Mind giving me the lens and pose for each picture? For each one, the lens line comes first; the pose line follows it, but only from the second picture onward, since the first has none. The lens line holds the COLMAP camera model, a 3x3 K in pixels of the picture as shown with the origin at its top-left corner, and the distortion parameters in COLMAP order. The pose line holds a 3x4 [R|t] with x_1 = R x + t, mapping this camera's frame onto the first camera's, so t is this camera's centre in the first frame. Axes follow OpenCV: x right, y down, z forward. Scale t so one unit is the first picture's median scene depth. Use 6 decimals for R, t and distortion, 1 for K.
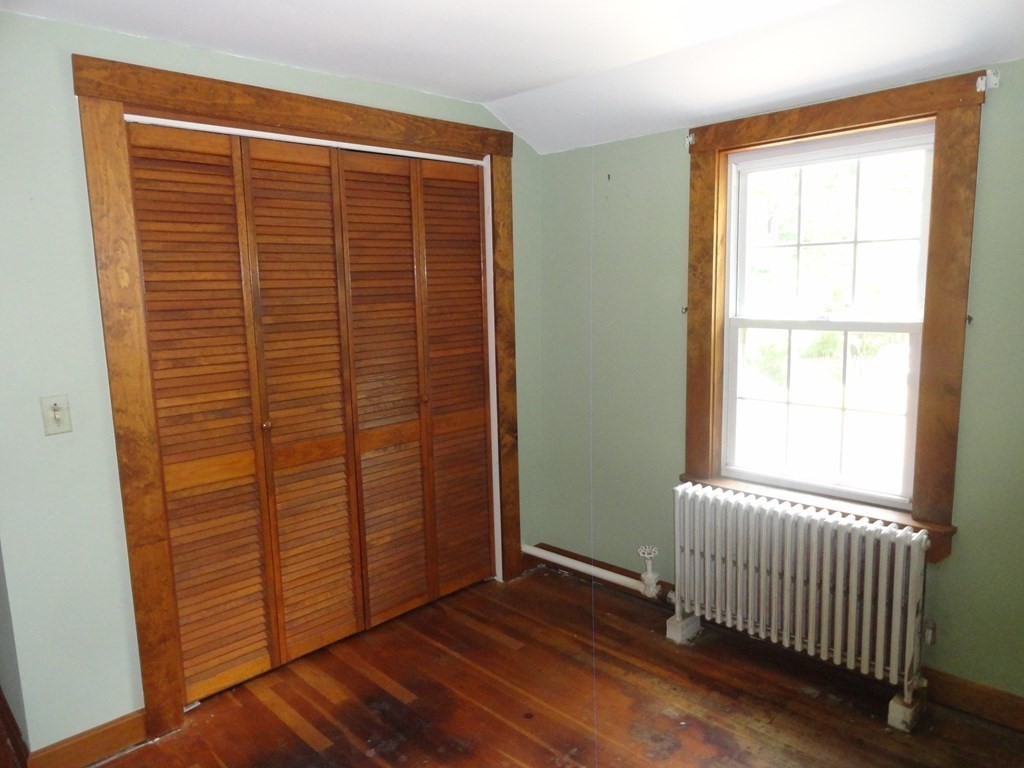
lens RADIAL K [[703.6, 0, 514.6], [0, 703.6, 383.5], [0, 0, 1]] dist [-0.003007, 0.003183]
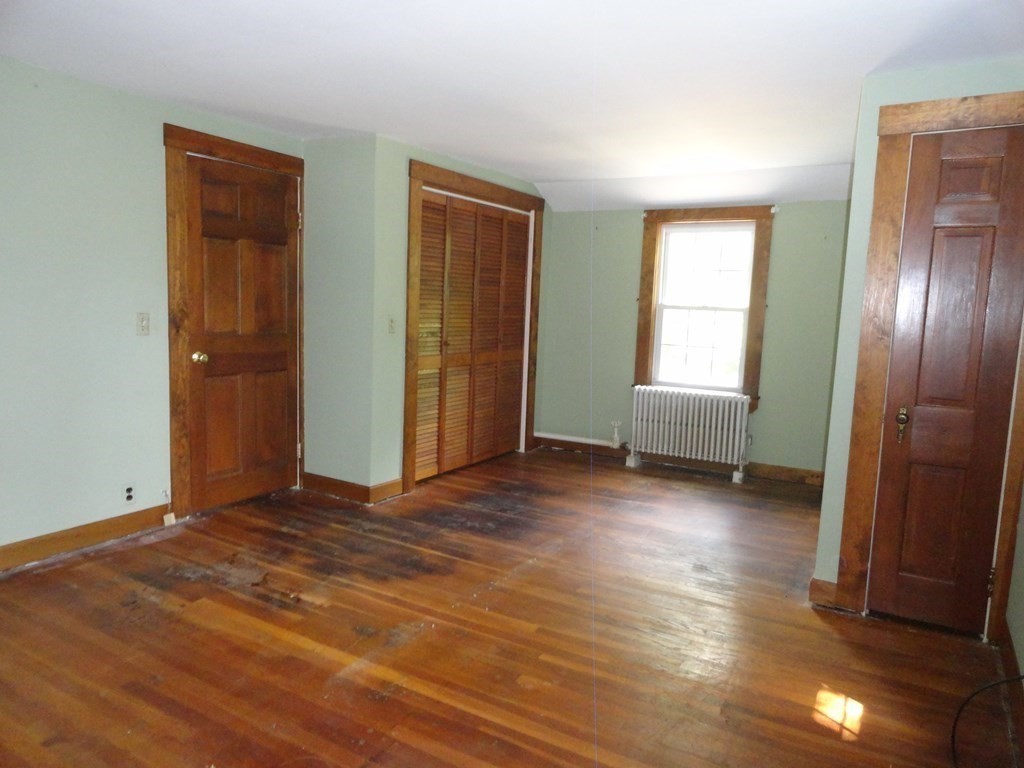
lens RADIAL K [[703.6, 0, 514.7], [0, 703.6, 380.7], [0, 0, 1]] dist [-0.003007, 0.003183]
pose [[0.965882, 0.032182, 0.256974, -0.614136], [-0.024767, 0.999180, -0.032043, 0.202646], [-0.257794, 0.024585, 0.965887, -0.843485]]
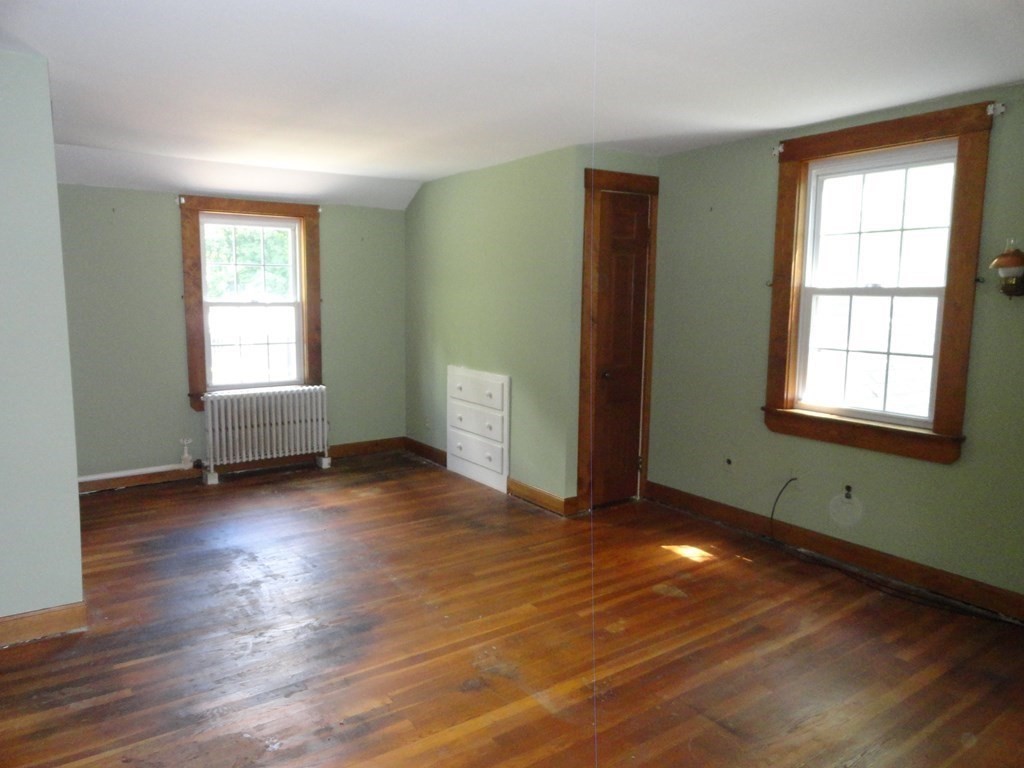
lens RADIAL K [[703.6, 0, 516.6], [0, 703.6, 383.1], [0, 0, 1]] dist [-0.003007, 0.003183]
pose [[0.165585, -0.093410, 0.981762, -1.390275], [0.127003, 0.989235, 0.072701, 0.085958], [-0.977984, 0.112648, 0.175666, -0.082775]]
